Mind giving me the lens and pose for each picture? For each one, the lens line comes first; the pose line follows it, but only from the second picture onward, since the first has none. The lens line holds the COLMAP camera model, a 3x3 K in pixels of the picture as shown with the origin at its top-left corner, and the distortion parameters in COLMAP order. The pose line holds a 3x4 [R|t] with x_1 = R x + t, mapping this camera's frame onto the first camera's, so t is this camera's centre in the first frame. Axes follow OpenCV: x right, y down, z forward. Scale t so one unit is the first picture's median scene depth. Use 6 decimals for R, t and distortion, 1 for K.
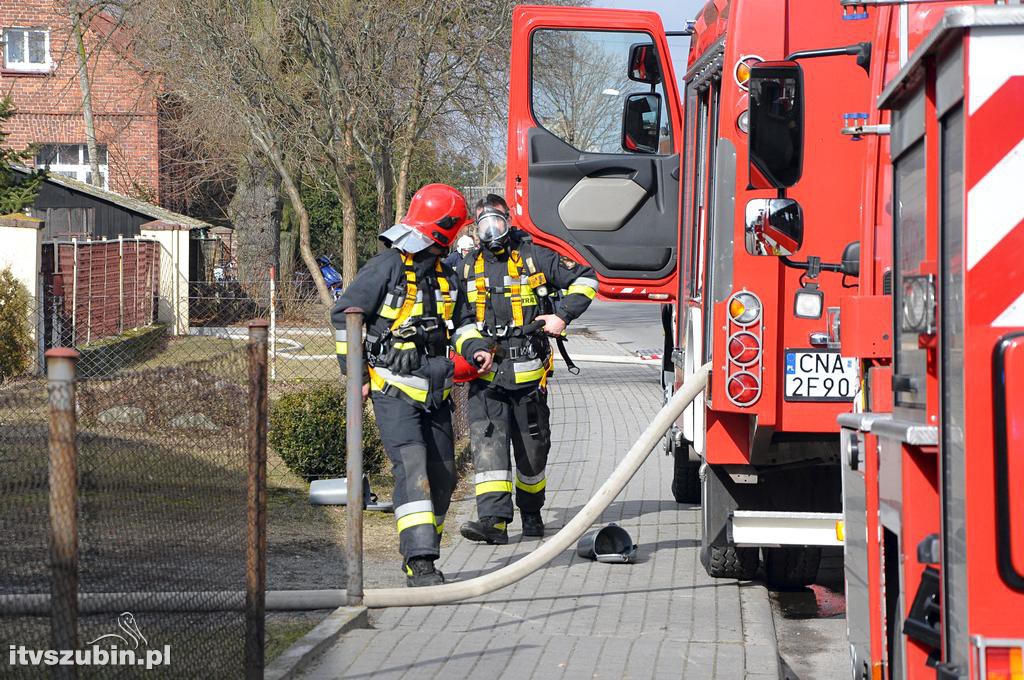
lens RADIAL K [[4540.8, 0, 512.0], [0, 4540.8, 340.0], [0, 0, 1]] dist [1.742087, -1.707473]
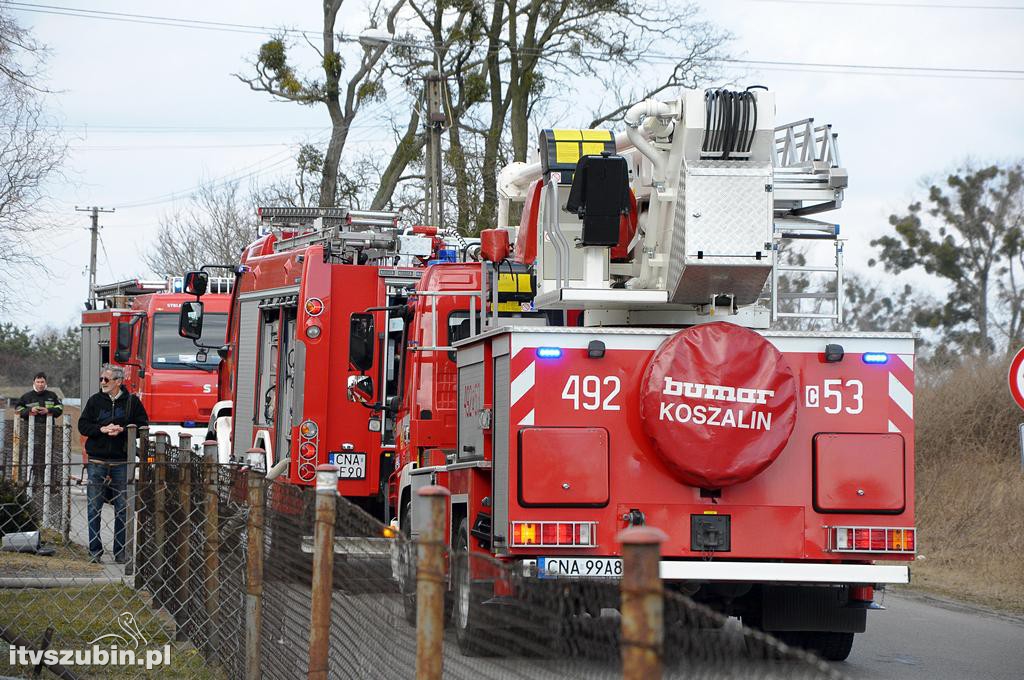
lens RADIAL K [[4540.8, 0, 512.0], [0, 4540.8, 340.0], [0, 0, 1]] dist [1.742087, -1.707473]
pose [[0.987288, 0.008916, 0.158690, -0.165370], [-0.003826, 0.999469, -0.032353, 0.016546], [-0.158894, 0.031335, 0.986798, -0.872873]]
